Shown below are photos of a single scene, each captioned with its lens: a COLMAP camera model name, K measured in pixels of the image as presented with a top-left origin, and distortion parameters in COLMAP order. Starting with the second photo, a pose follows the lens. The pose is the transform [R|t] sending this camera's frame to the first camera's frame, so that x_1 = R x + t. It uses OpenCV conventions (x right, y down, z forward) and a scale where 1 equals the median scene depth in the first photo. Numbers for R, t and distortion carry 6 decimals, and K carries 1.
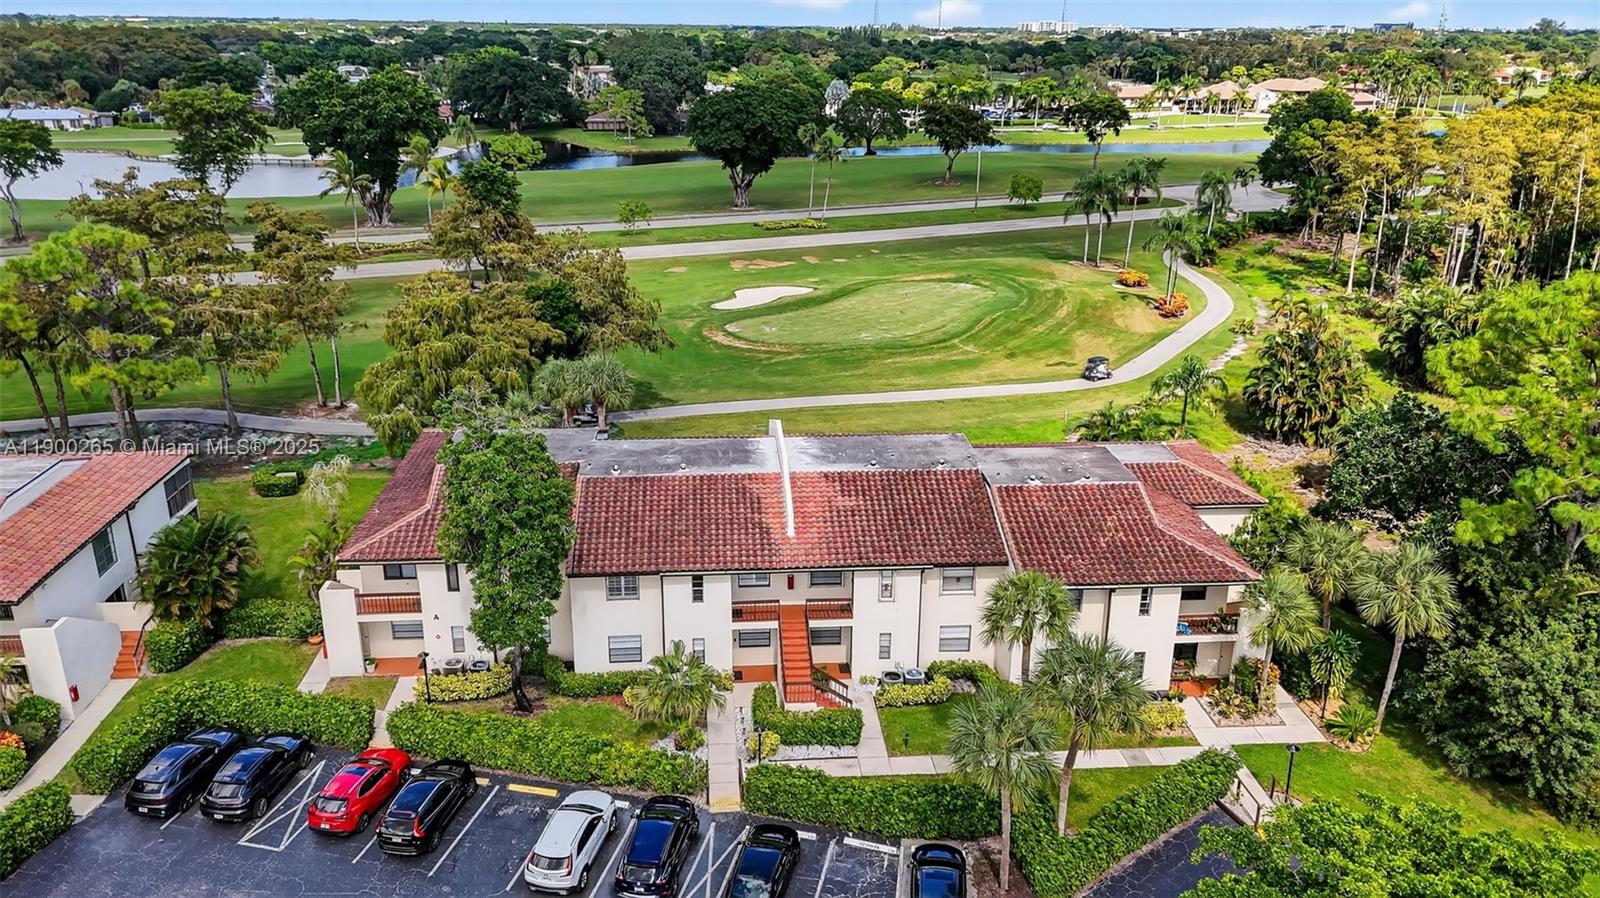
lens RADIAL K [[1175.9, 0, 800.0], [0, 1175.9, 449.0], [0, 0, 1]] dist [0.074728, -0.084468]
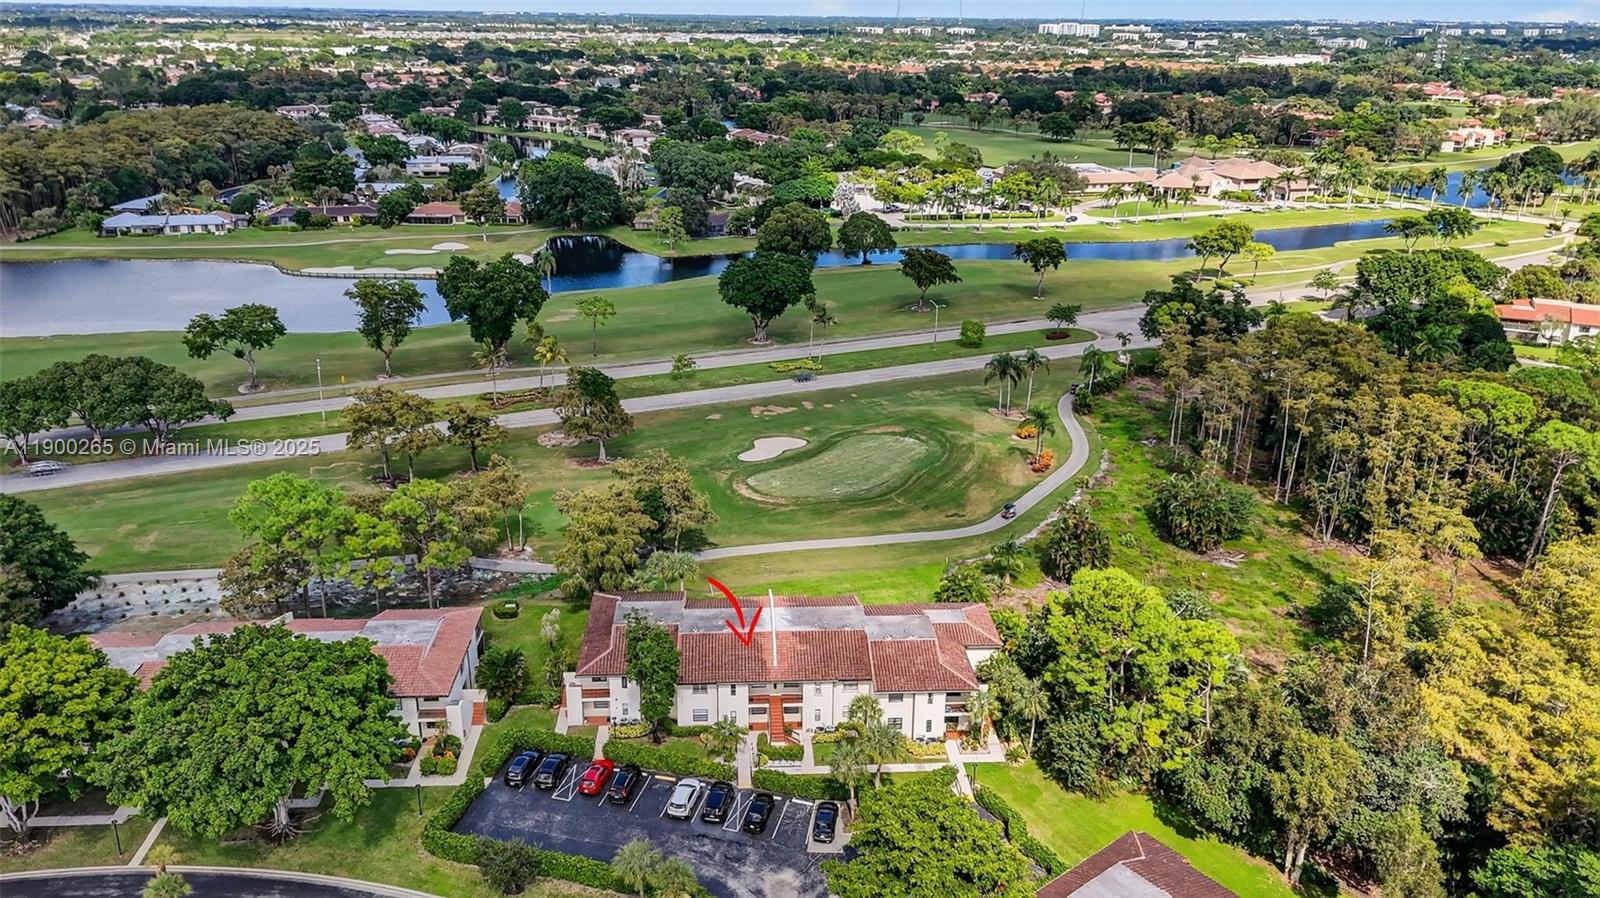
lens RADIAL K [[1175.9, 0, 800.0], [0, 1175.9, 449.0], [0, 0, 1]] dist [0.074728, -0.084468]
pose [[0.999798, 0.008549, -0.018192, 0.076970], [-0.008360, 0.999911, 0.010435, -0.362797], [0.018279, -0.010281, 0.999780, -1.236826]]
